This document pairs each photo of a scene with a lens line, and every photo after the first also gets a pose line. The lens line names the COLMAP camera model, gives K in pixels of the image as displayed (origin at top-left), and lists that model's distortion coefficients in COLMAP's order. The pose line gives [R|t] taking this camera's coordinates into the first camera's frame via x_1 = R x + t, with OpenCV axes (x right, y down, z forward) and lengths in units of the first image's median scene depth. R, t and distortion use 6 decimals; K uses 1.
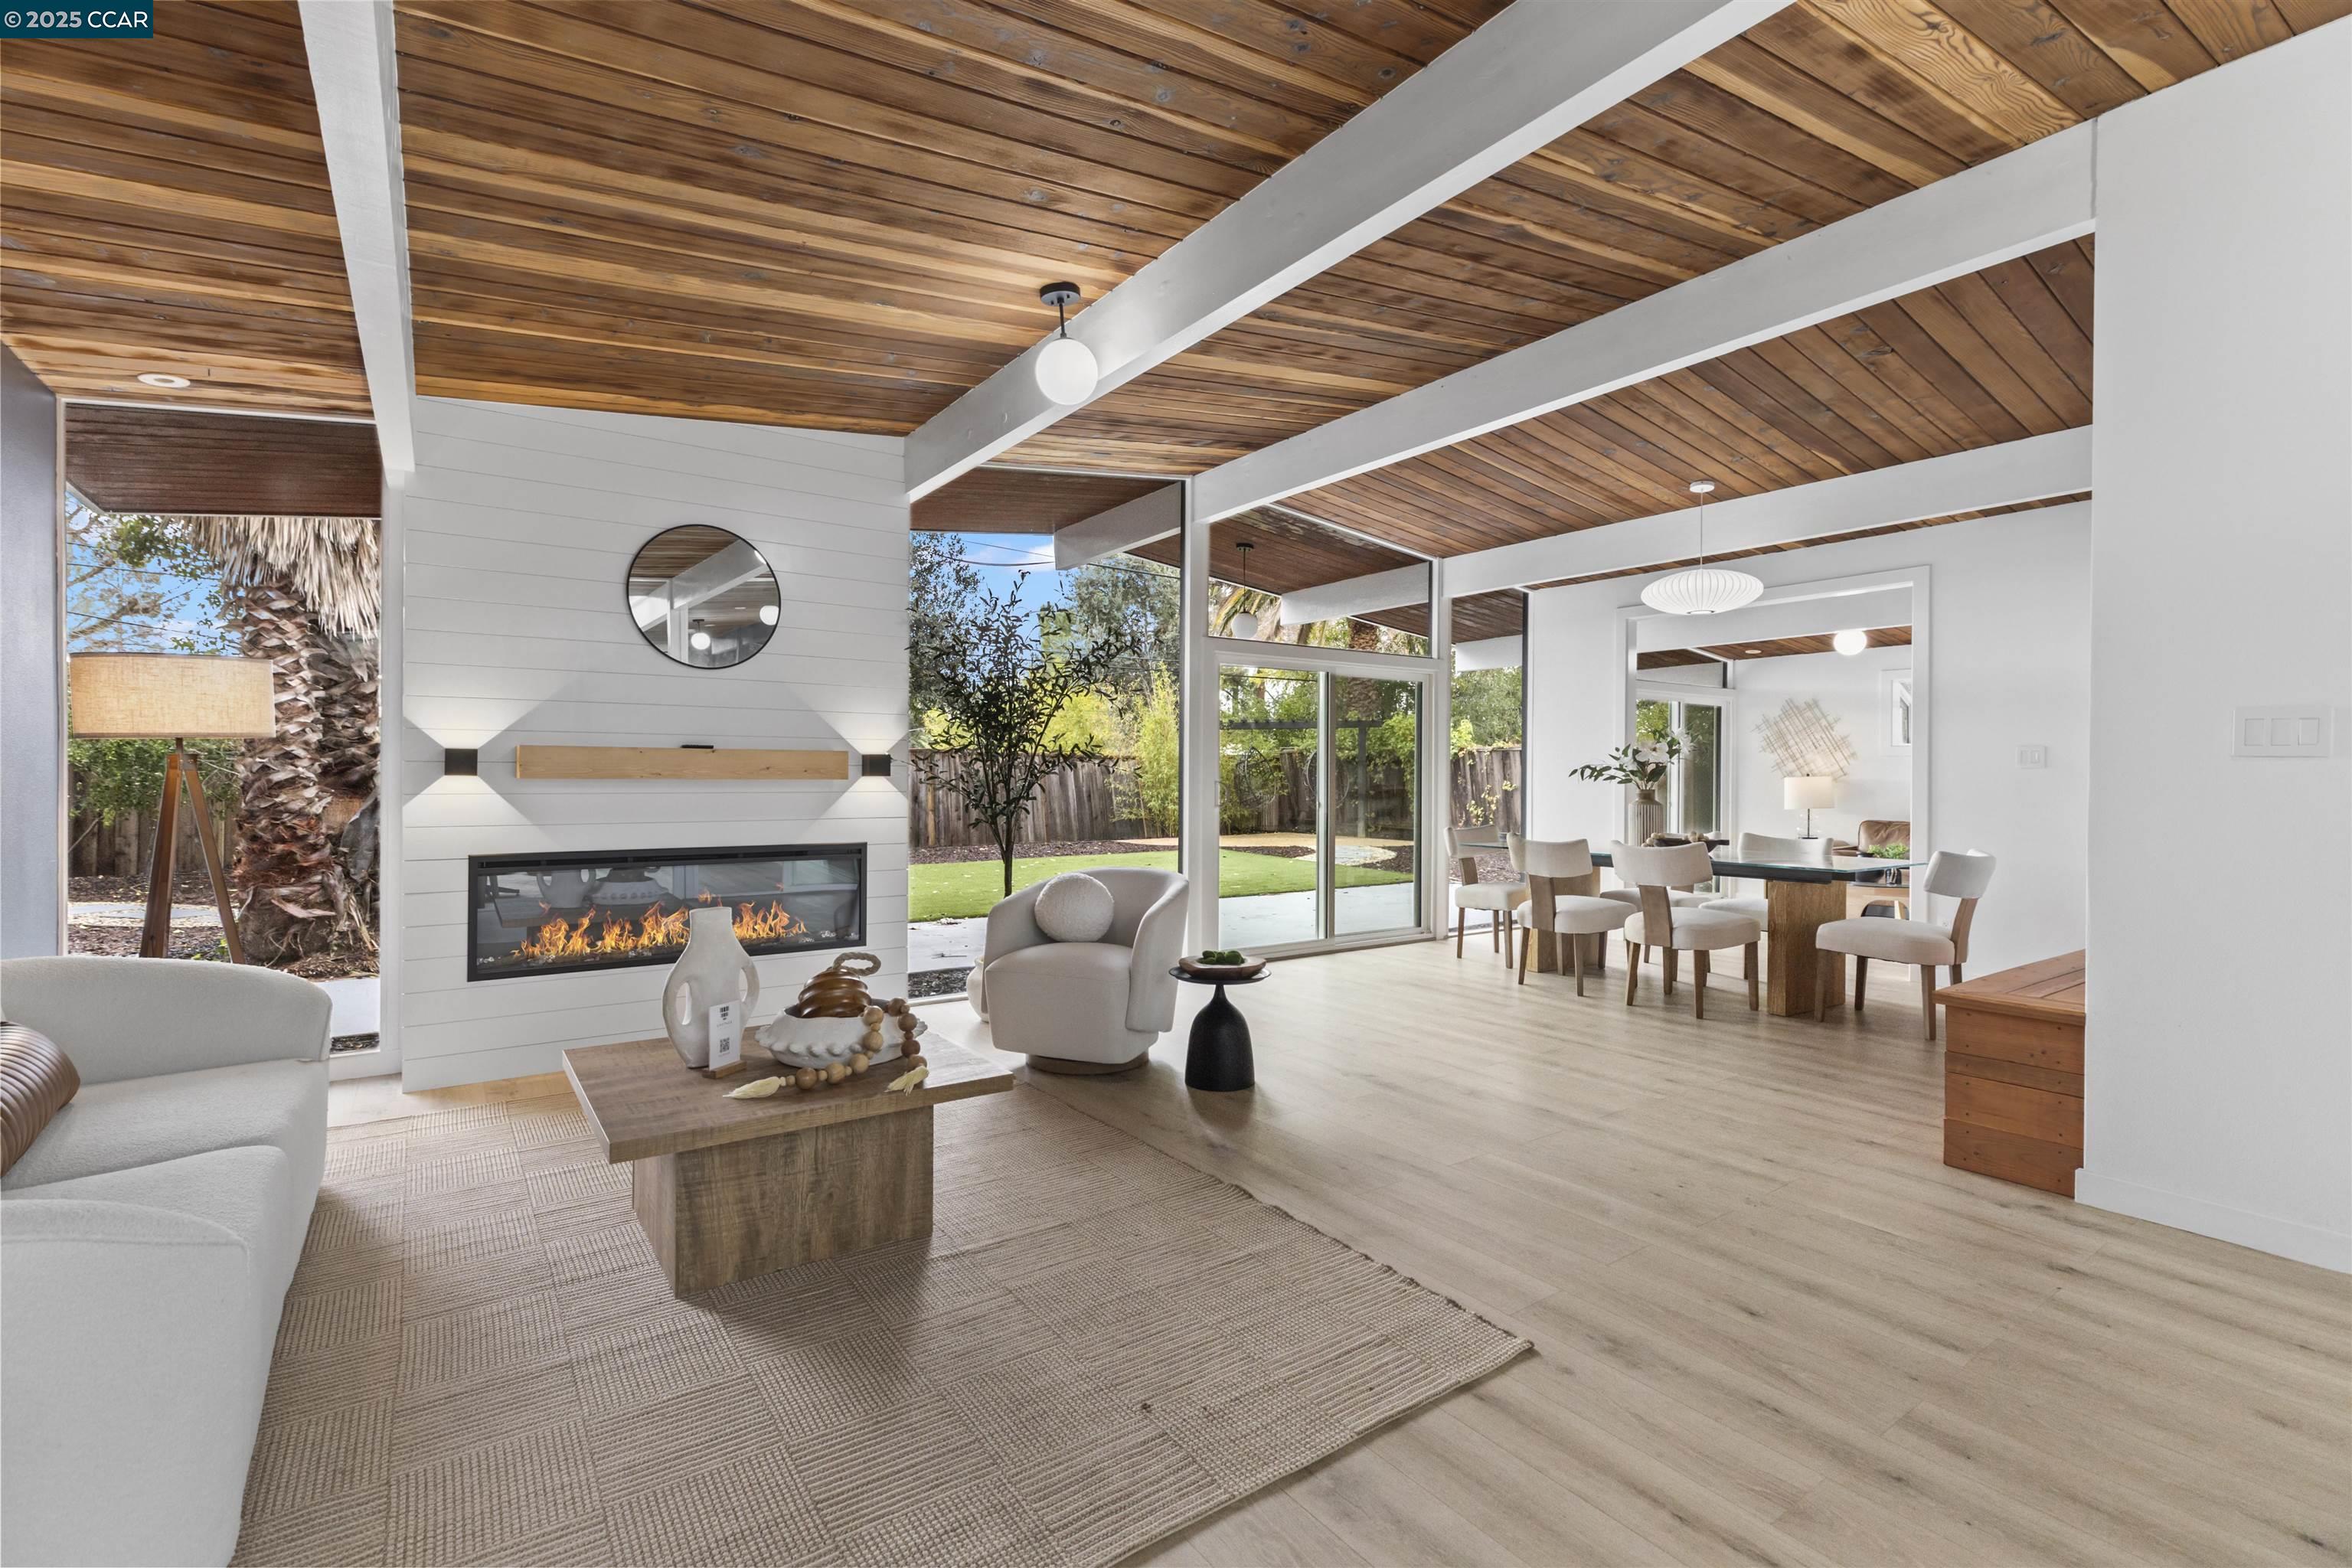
lens RADIAL K [[1043.8, 0, 1177.6], [0, 1043.8, 776.6], [0, 0, 1]] dist [0.004187, -0.000258]
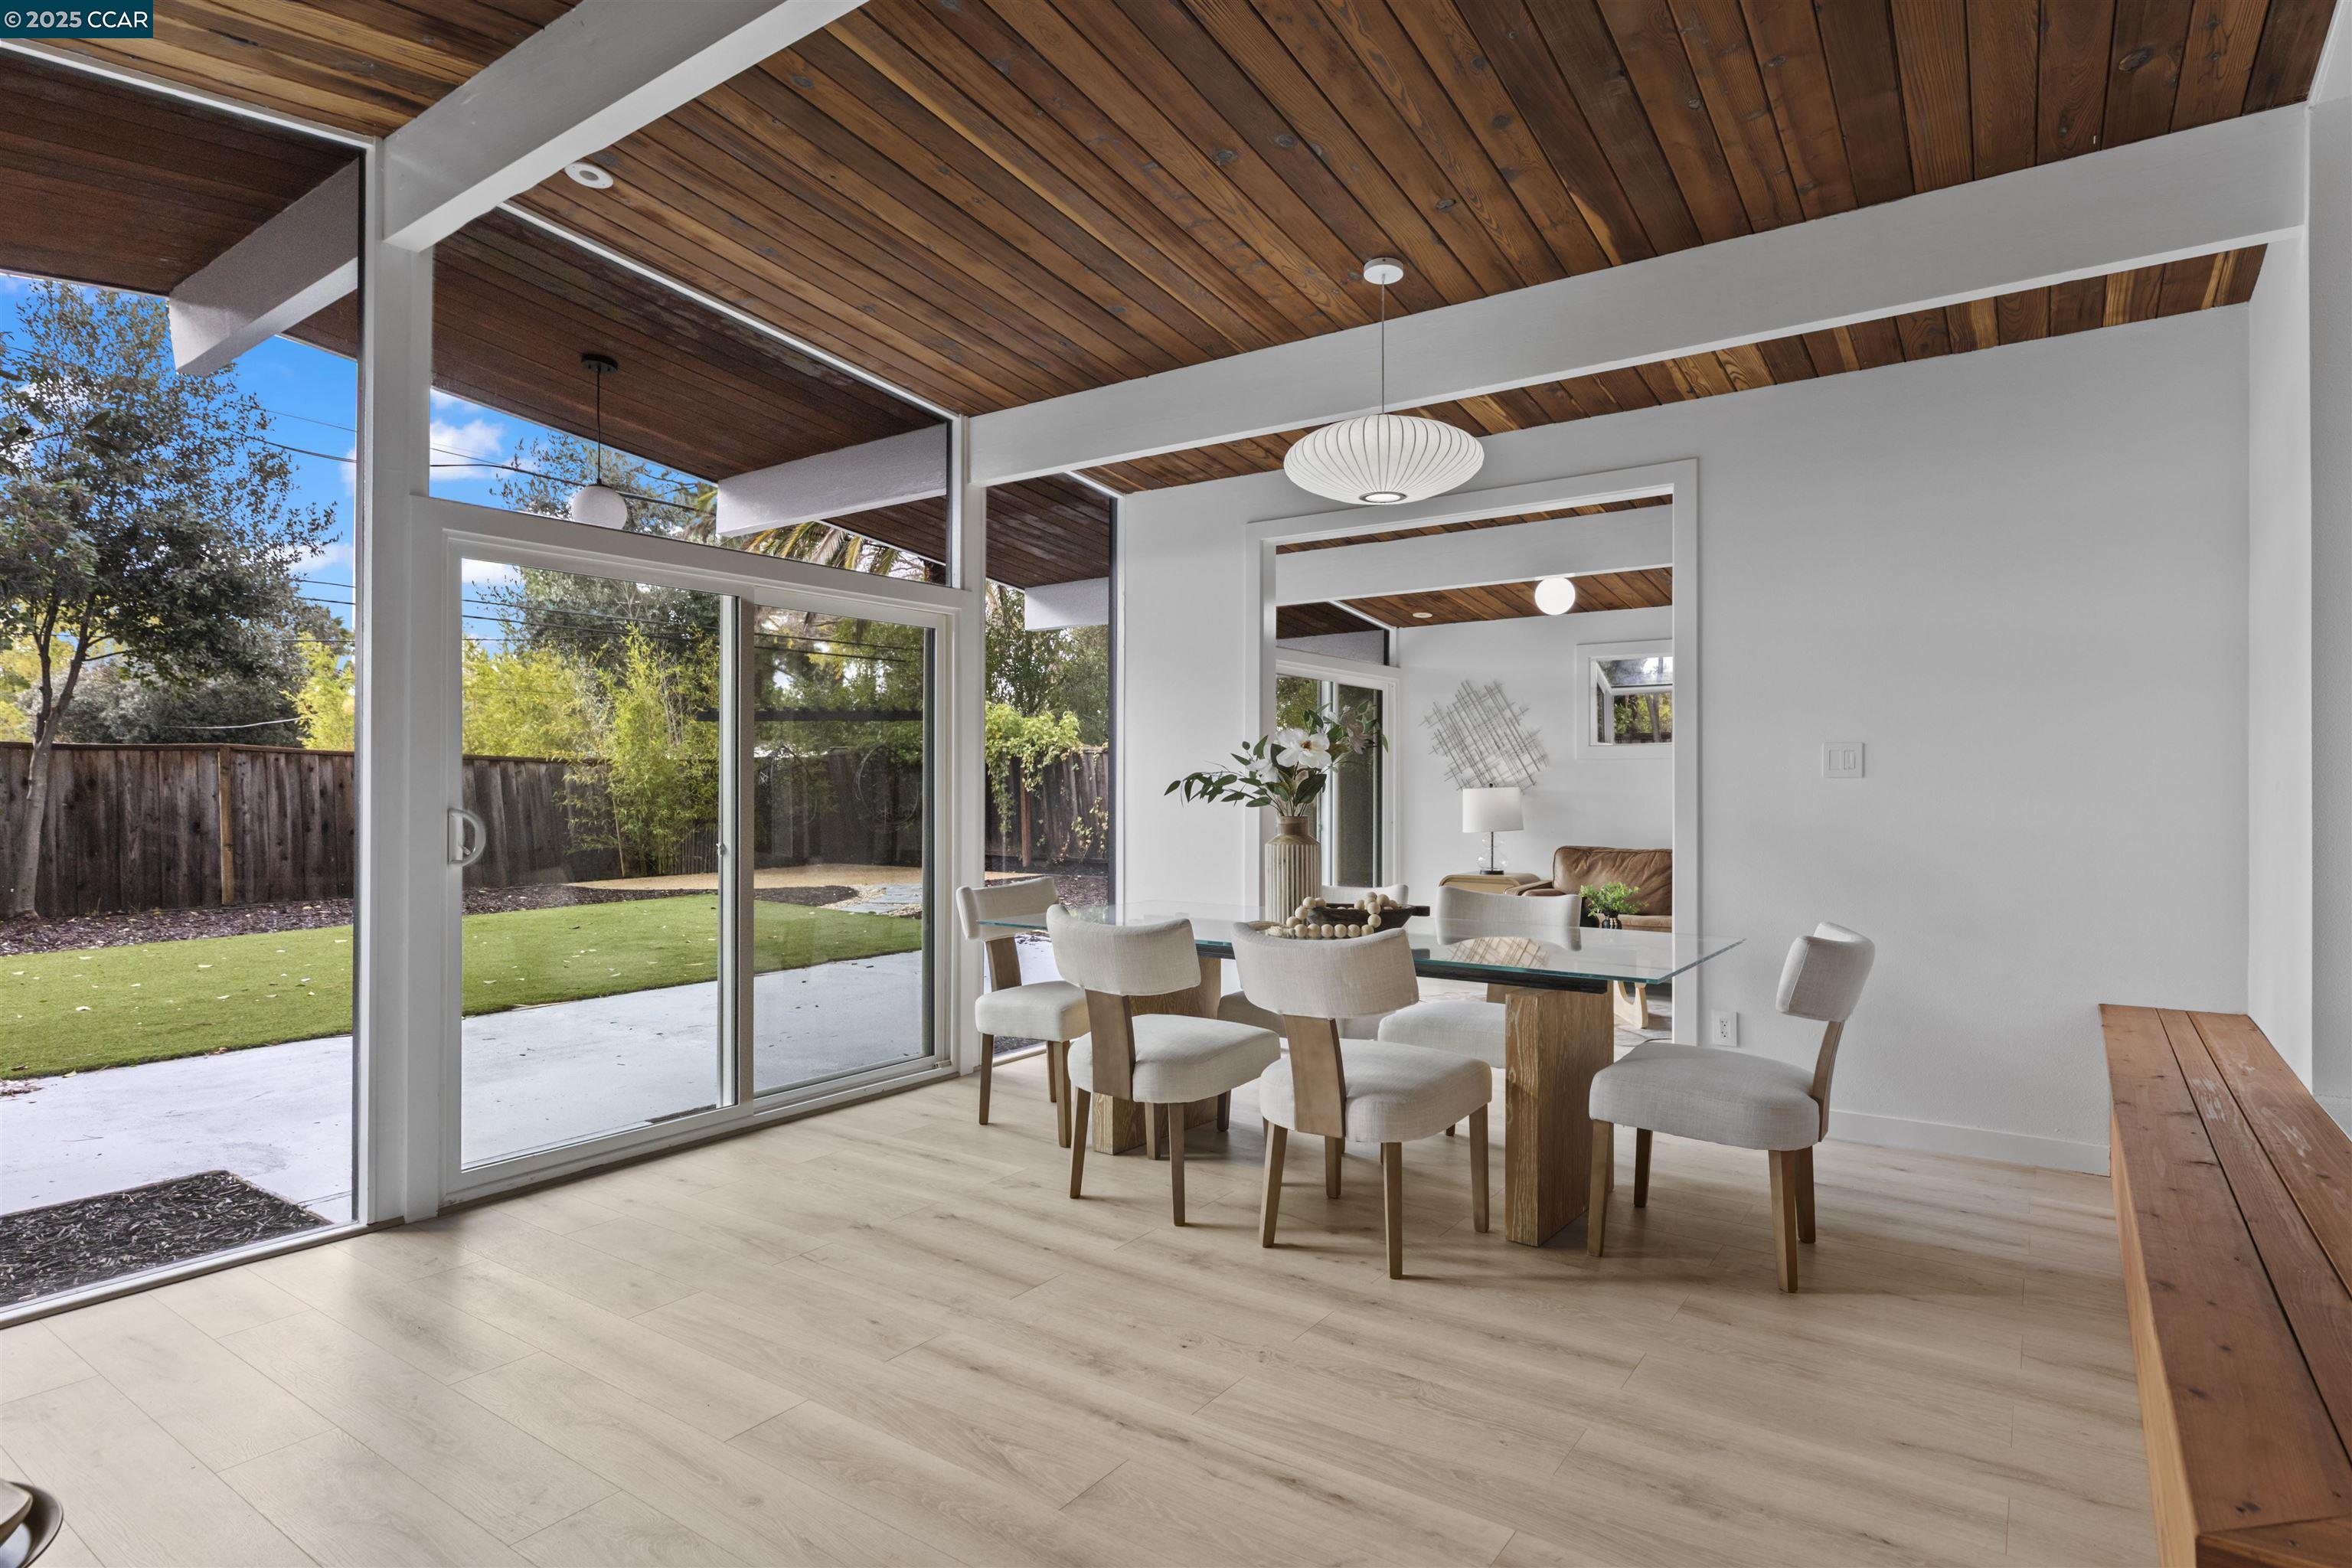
lens RADIAL K [[1224.7, 0, 1176.0], [0, 1224.7, 784.0], [0, 0, 1]] dist [-0.000692, -0.000571]
pose [[0.944824, -0.004586, 0.327545, 0.195749], [0.004529, 0.999989, 0.000937, -0.007026], [-0.327546, 0.000598, 0.944835, 0.450778]]
